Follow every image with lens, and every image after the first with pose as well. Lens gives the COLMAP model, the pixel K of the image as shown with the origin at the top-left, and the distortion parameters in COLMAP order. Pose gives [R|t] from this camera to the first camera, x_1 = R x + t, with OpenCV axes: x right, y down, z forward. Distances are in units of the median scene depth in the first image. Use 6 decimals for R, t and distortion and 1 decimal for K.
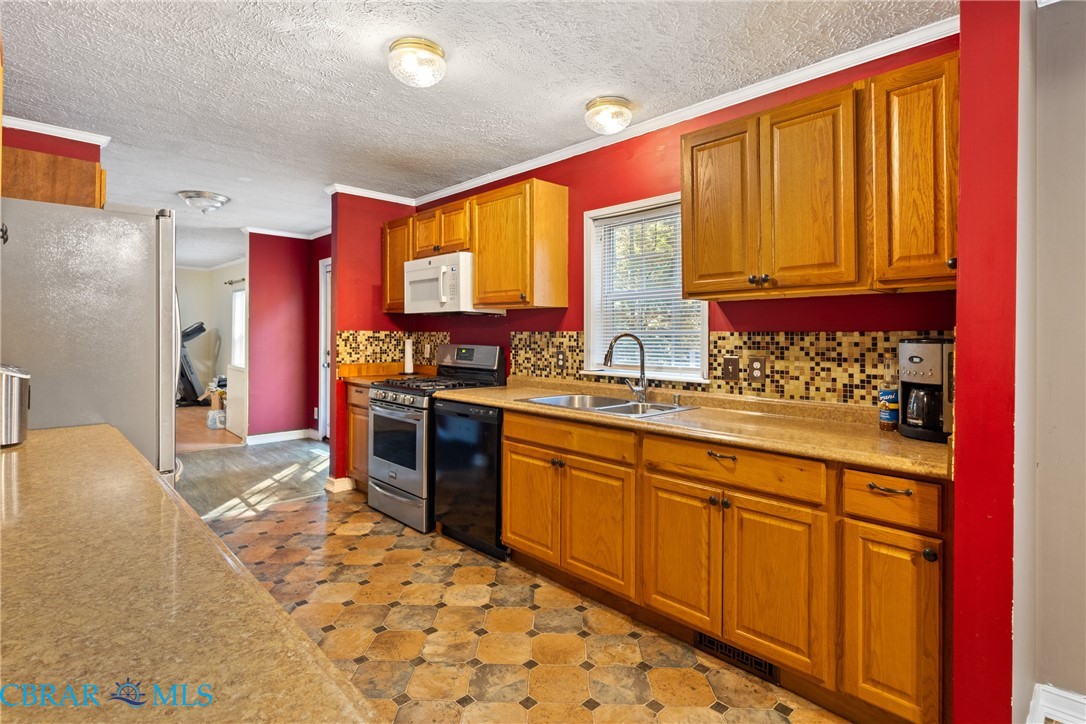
lens RADIAL K [[541.0, 0, 543.9], [0, 541.0, 334.1], [0, 0, 1]] dist [-0.001130, -0.000234]
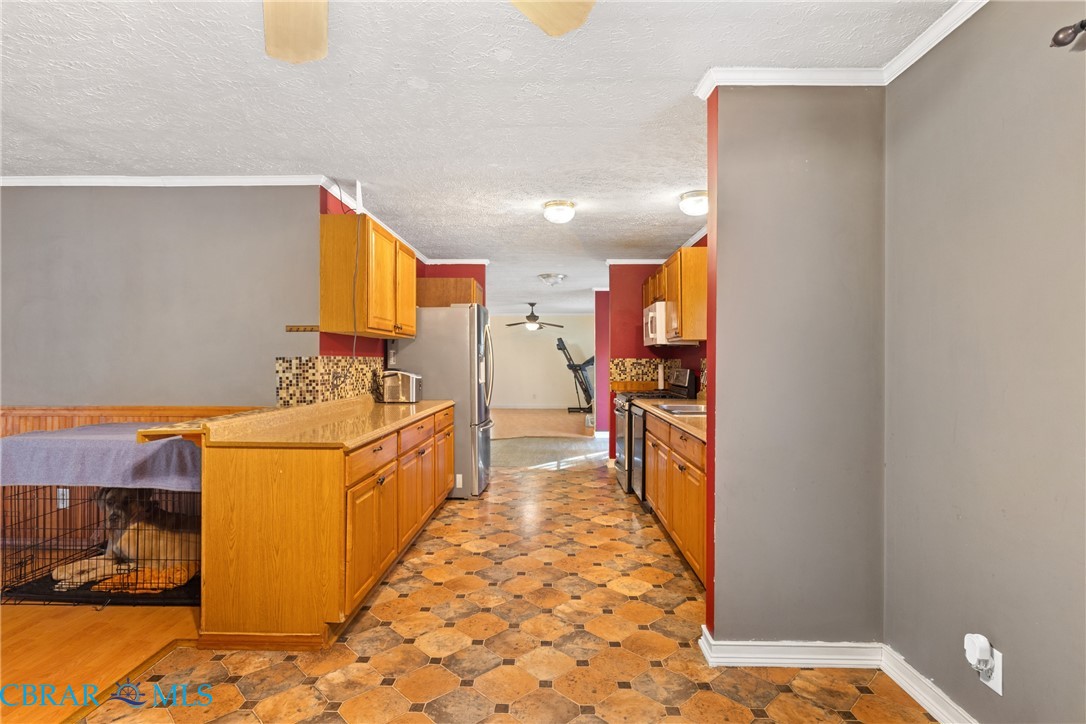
lens RADIAL K [[532.2, 0, 543.0], [0, 532.2, 362.0], [0, 0, 1]] dist [0.000215, 0.000073]
pose [[0.711707, -0.002883, -0.702471, 0.529867], [0.003456, 0.999994, -0.000603, 0.003512], [0.702468, -0.001998, 0.711712, -0.172338]]
